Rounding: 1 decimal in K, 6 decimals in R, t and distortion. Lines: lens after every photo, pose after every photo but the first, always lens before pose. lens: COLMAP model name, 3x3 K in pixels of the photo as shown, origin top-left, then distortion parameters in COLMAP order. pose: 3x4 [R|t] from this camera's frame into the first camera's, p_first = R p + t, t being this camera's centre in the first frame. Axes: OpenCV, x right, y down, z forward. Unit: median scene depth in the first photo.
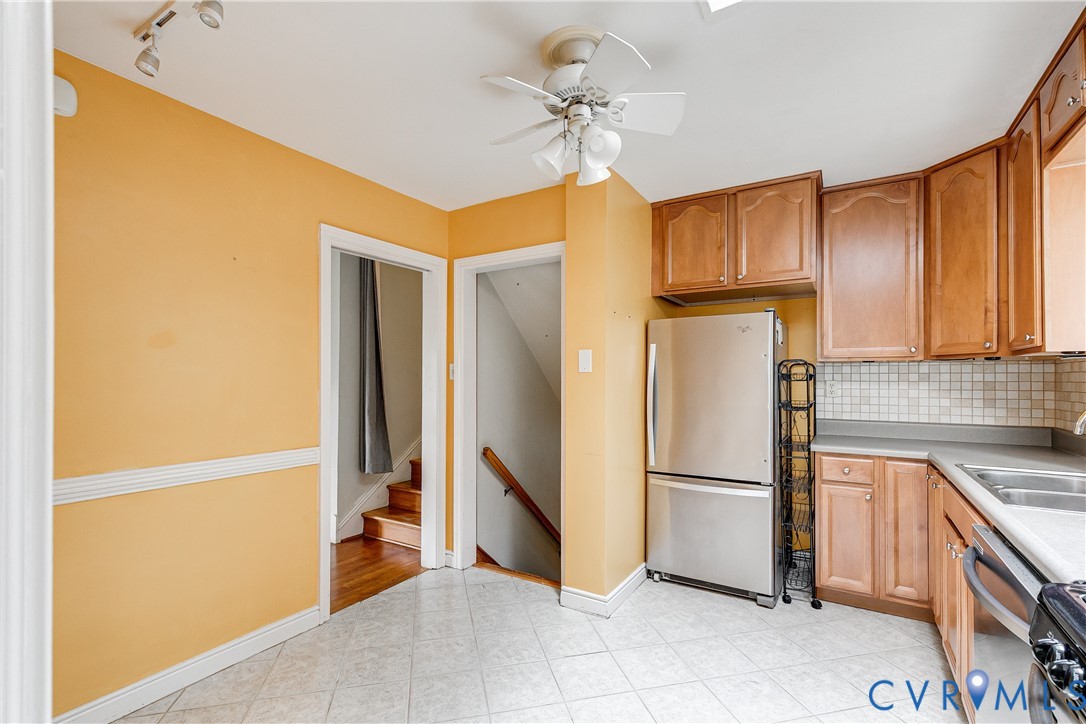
lens RADIAL K [[489.1, 0, 548.4], [0, 489.1, 366.4], [0, 0, 1]] dist [0.000885, -0.000252]
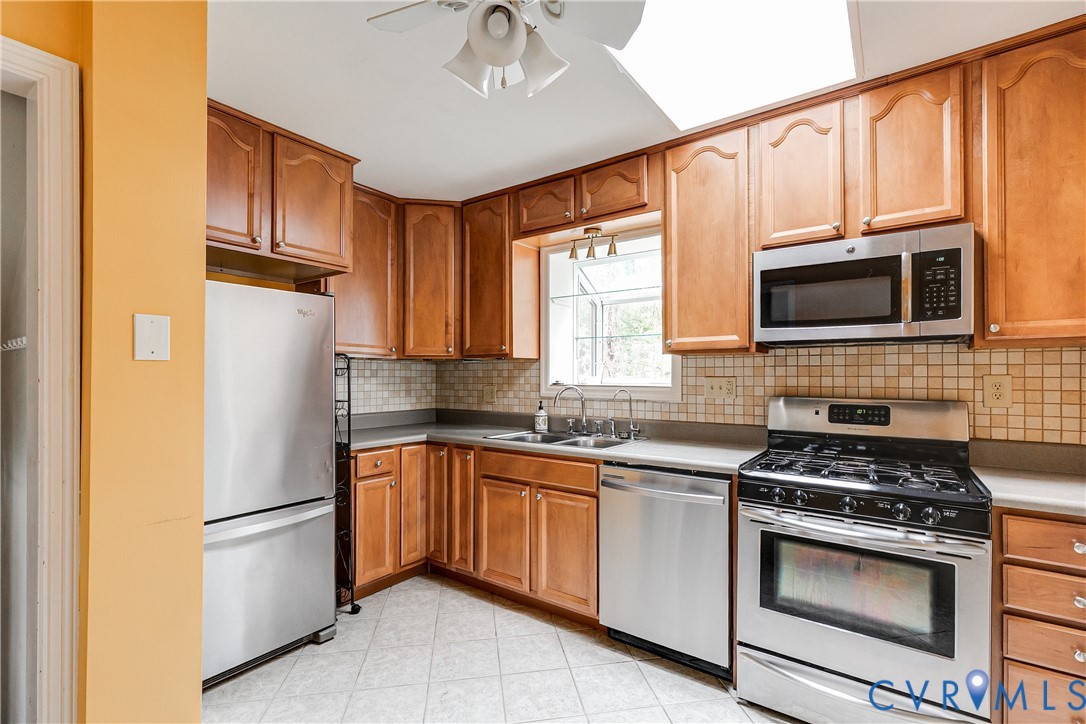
lens RADIAL K [[489.1, 0, 548.4], [0, 489.1, 366.4], [0, 0, 1]] dist [0.000885, -0.000252]
pose [[0.061031, 0.018570, 0.997963, -0.400798], [-0.024513, 0.999553, -0.017101, 0.017313], [-0.997835, -0.023419, 0.061459, 0.580681]]
